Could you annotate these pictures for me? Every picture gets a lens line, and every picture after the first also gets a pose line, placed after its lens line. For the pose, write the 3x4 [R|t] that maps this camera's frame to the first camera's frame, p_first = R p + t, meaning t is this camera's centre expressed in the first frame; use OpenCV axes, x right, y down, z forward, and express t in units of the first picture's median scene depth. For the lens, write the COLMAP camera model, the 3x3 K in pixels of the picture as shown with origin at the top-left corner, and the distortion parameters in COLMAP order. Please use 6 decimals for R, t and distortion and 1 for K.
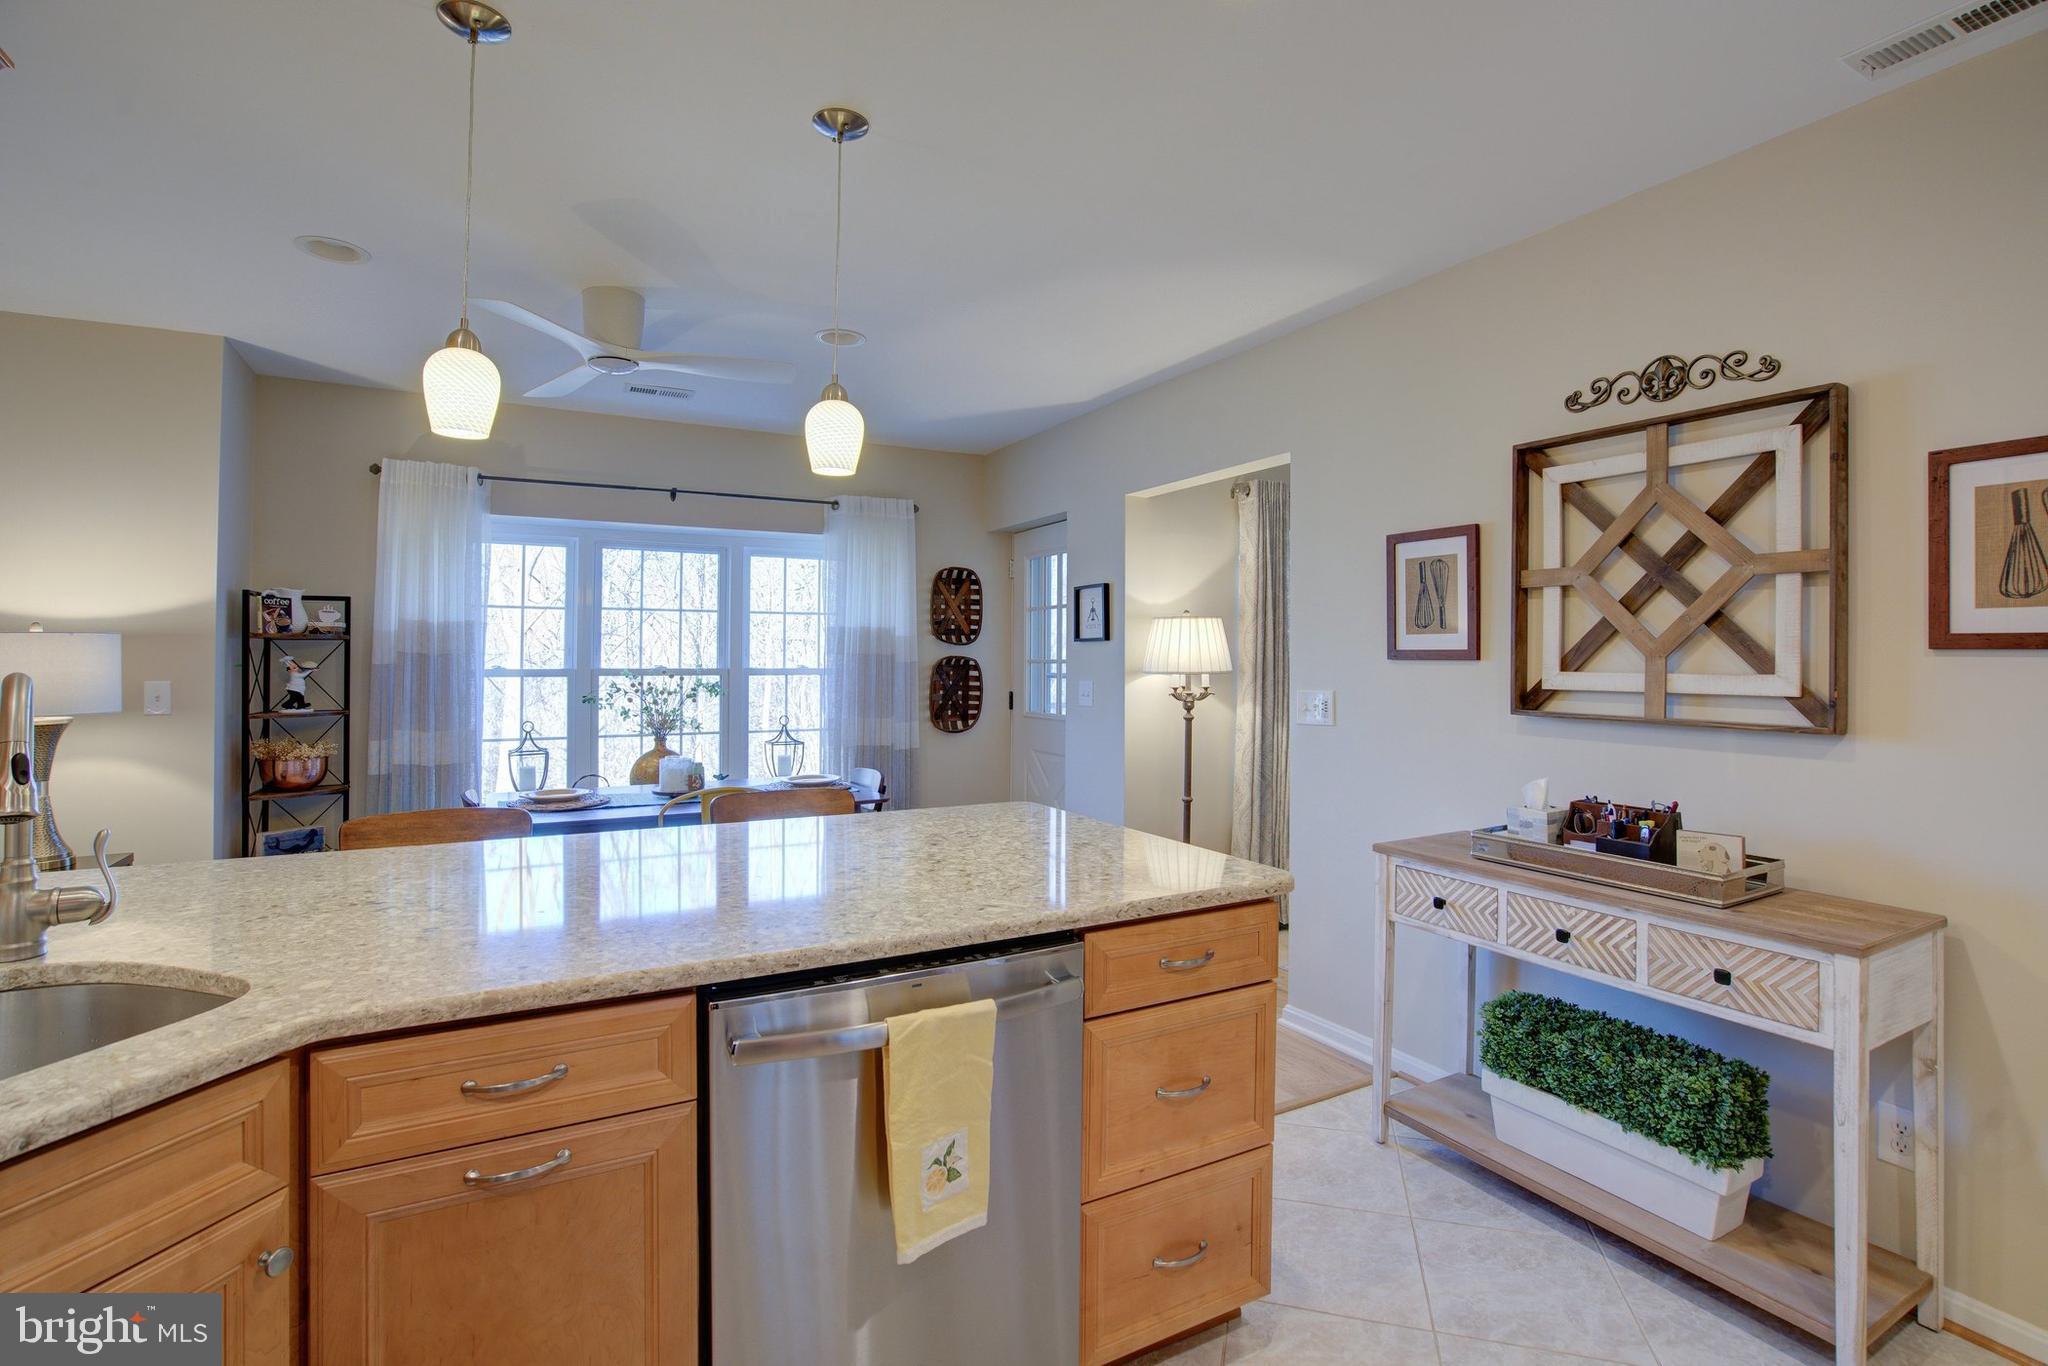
lens RADIAL K [[959.6, 0, 1026.6], [0, 959.6, 656.5], [0, 0, 1]] dist [-0.055293, 0.027602]
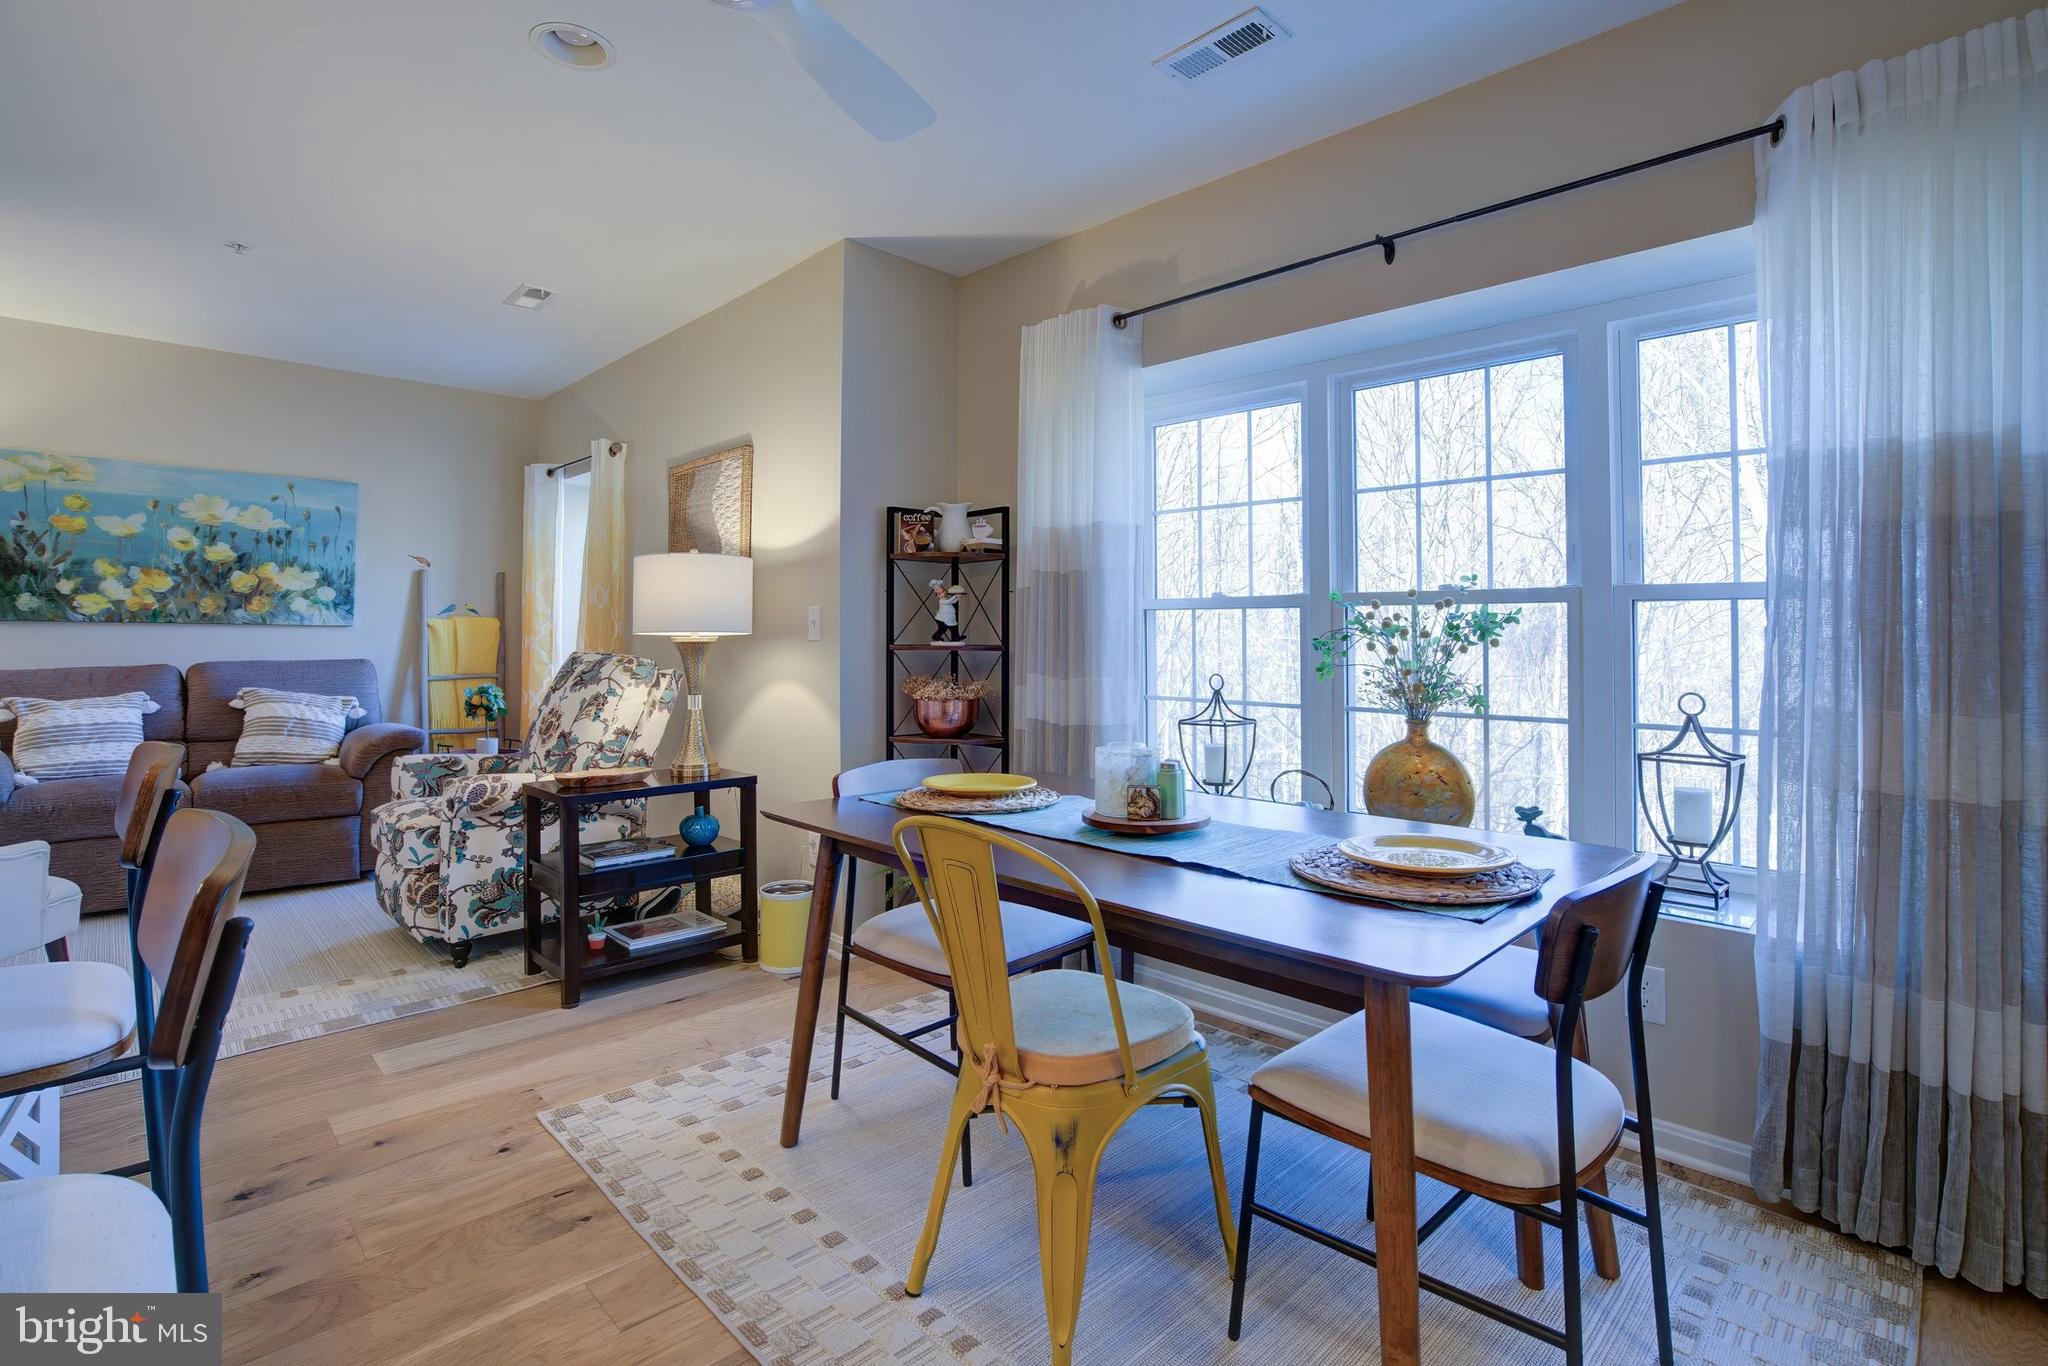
lens RADIAL K [[968.9, 0, 1021.4], [0, 968.9, 616.4], [0, 0, 1]] dist [-0.054020, 0.025134]
pose [[0.259076, -0.020799, -0.965633, 0.090126], [-0.001485, 0.999758, -0.021932, 0.047925], [0.965856, 0.007116, 0.258983, 0.766460]]
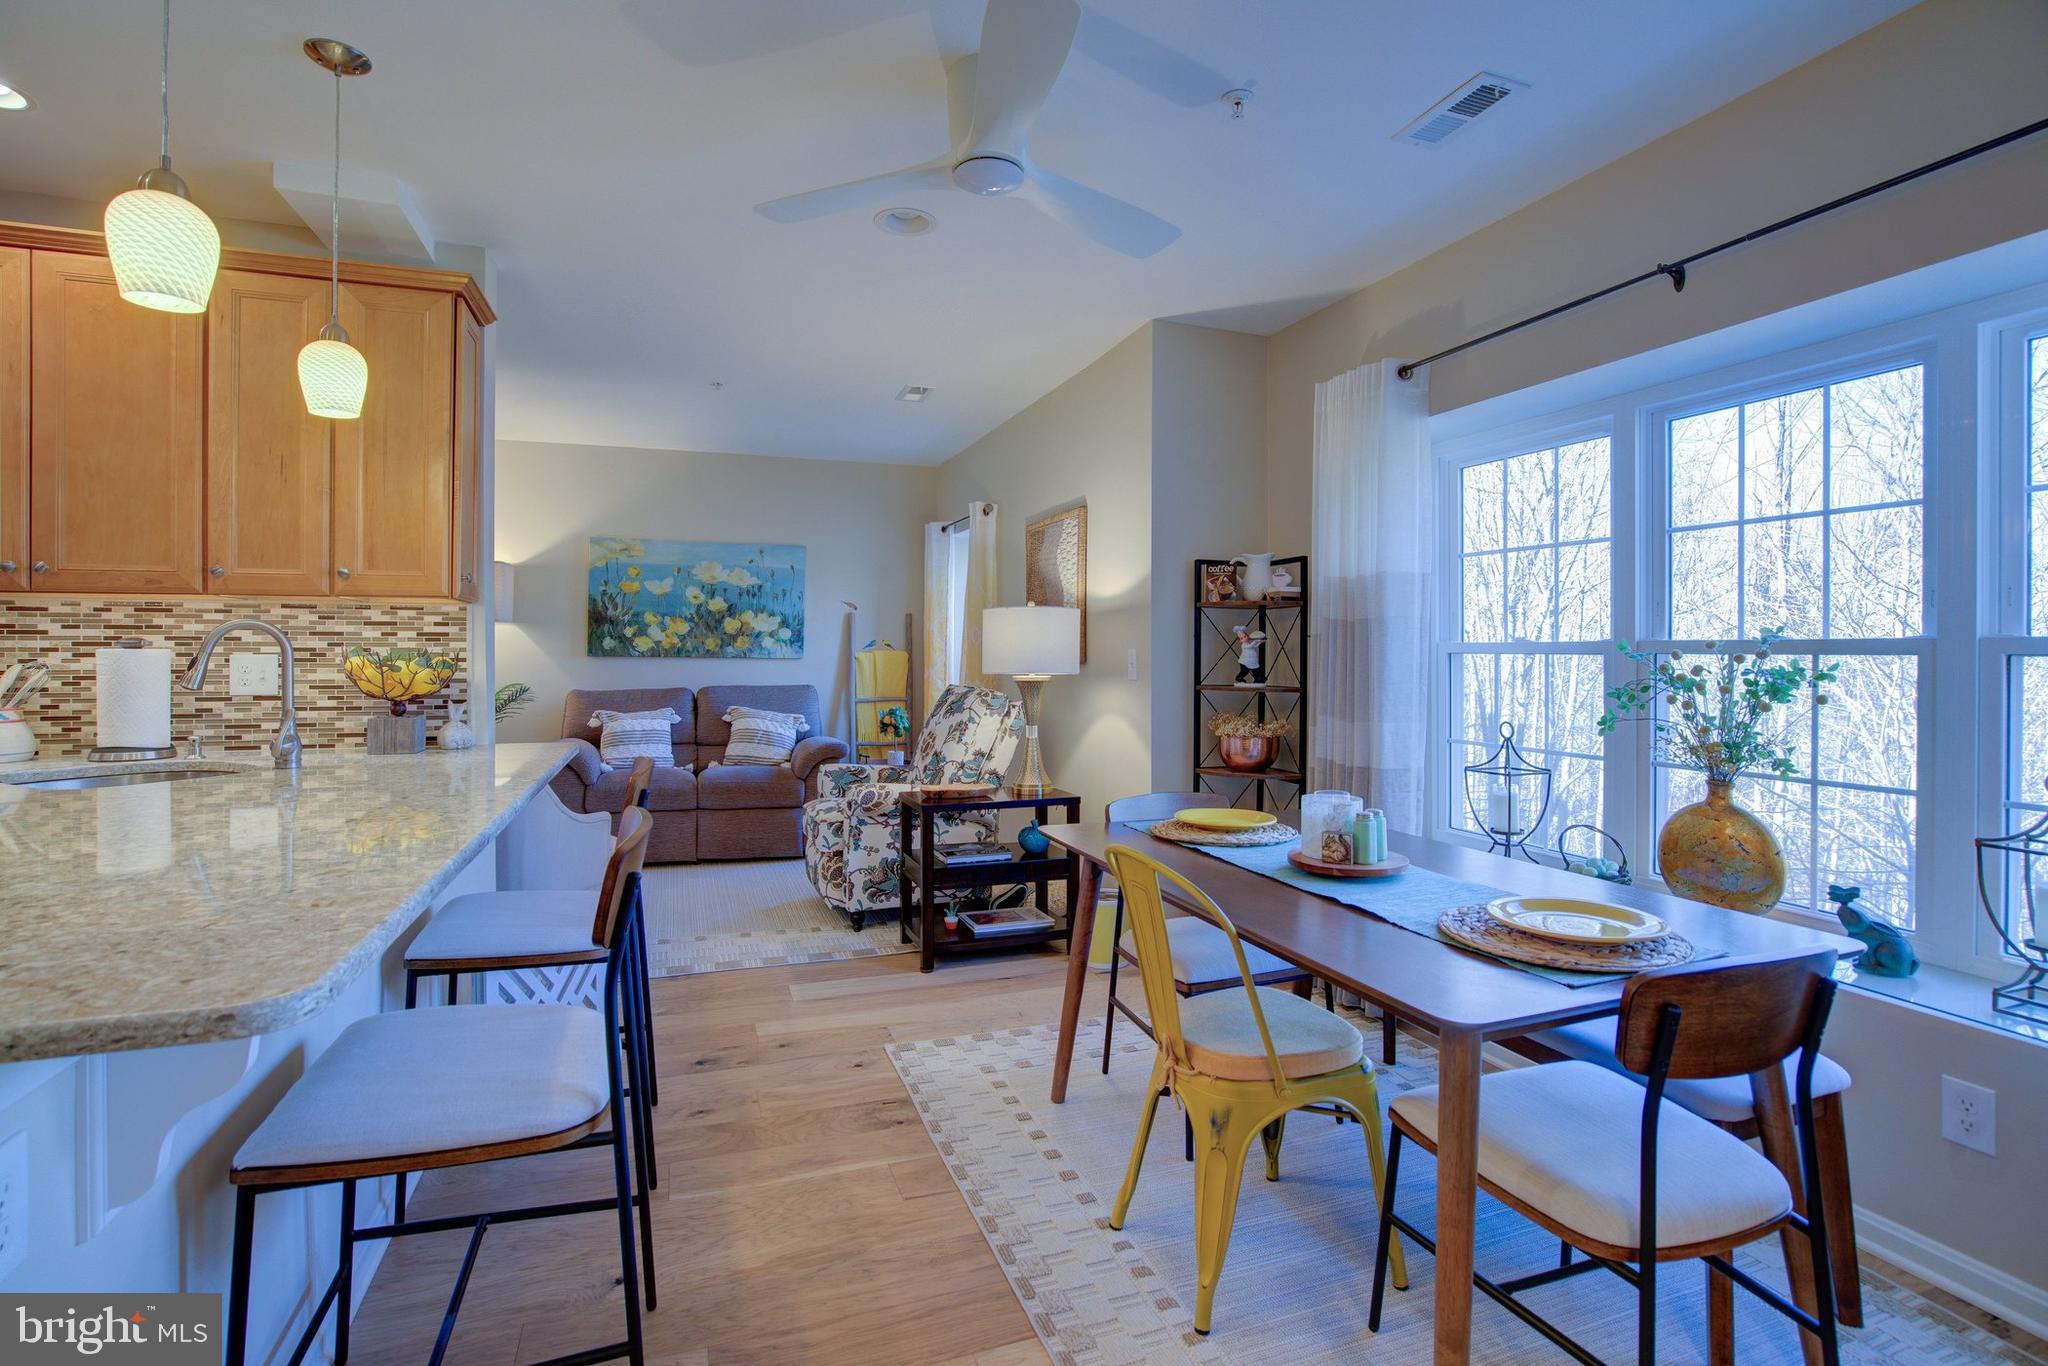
lens RADIAL K [[959.6, 0, 1026.6], [0, 959.6, 656.5], [0, 0, 1]] dist [-0.055293, 0.027602]
pose [[-0.155525, 0.001254, -0.987831, 0.175999], [-0.005623, 0.999982, 0.002155, 0.026696], [0.987816, 0.005890, -0.155515, 0.853037]]
